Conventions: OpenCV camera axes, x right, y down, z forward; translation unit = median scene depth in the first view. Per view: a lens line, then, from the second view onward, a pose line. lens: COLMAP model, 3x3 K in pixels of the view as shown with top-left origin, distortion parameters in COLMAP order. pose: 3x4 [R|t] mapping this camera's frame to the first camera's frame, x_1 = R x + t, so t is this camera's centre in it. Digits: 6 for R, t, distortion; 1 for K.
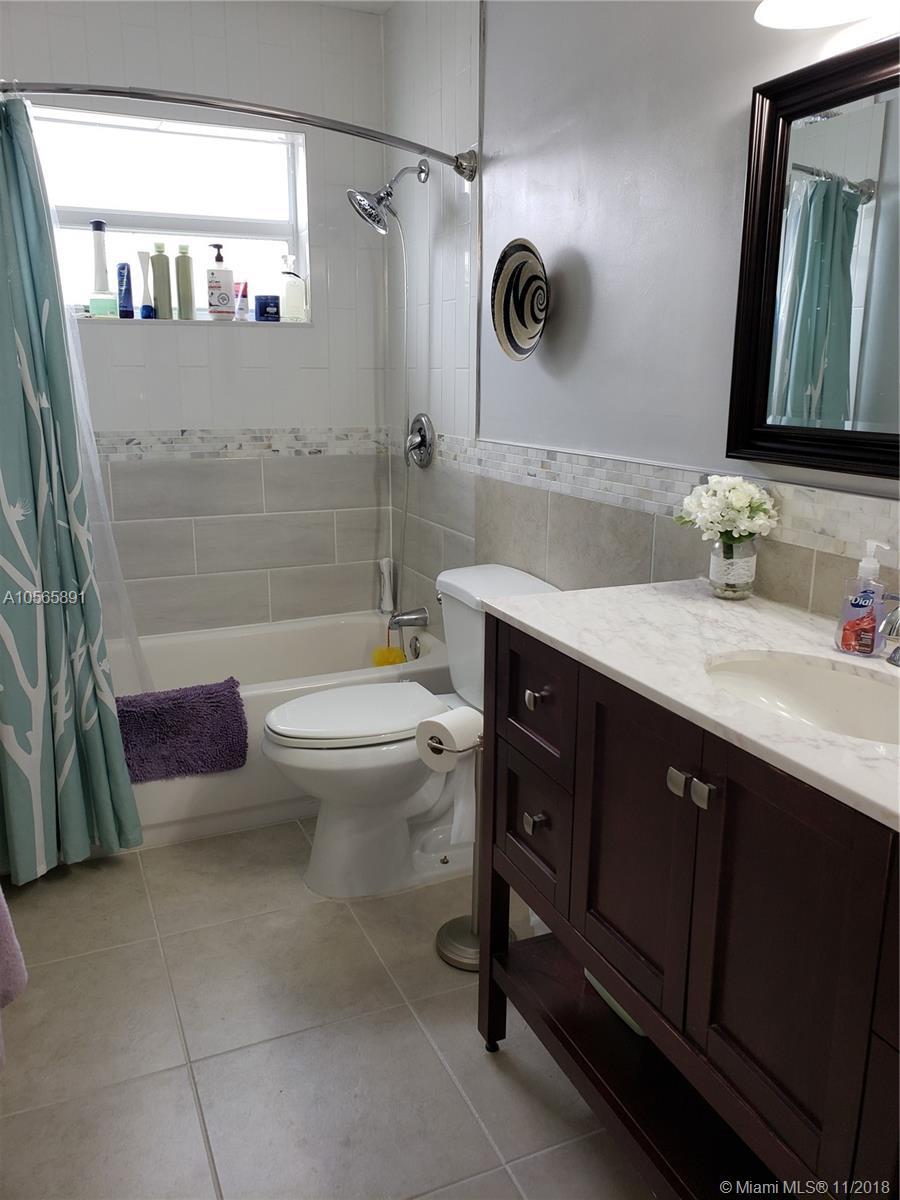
lens RADIAL K [[923.2, 0, 450.0], [0, 923.2, 600.0], [0, 0, 1]] dist [0.073393, -0.180002]
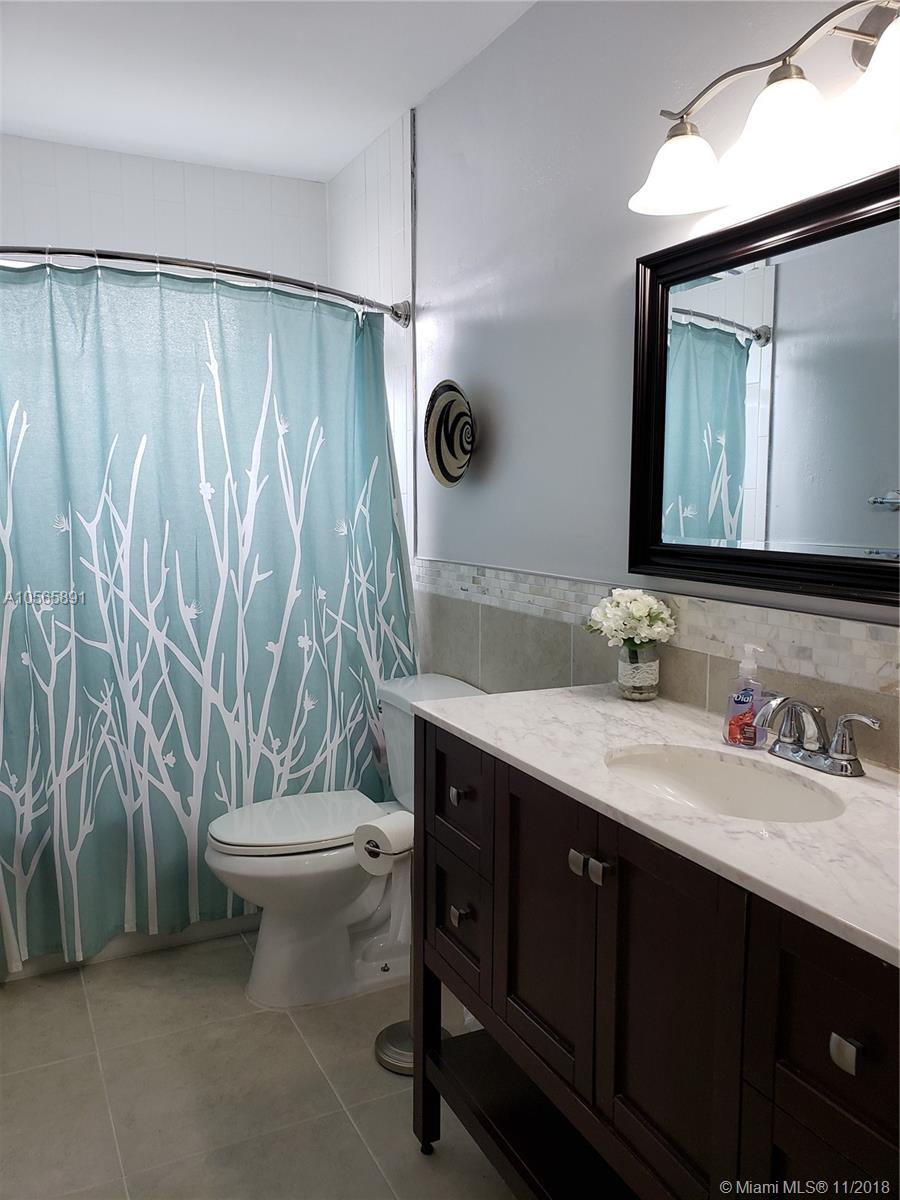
lens RADIAL K [[948.3, 0, 450.0], [0, 948.3, 600.0], [0, 0, 1]] dist [-0.010705, -0.015592]
pose [[0.999218, -0.005005, 0.039216, 0.038665], [0.009969, 0.991799, -0.127421, 0.021733], [-0.038256, 0.127712, 0.991073, -0.112843]]
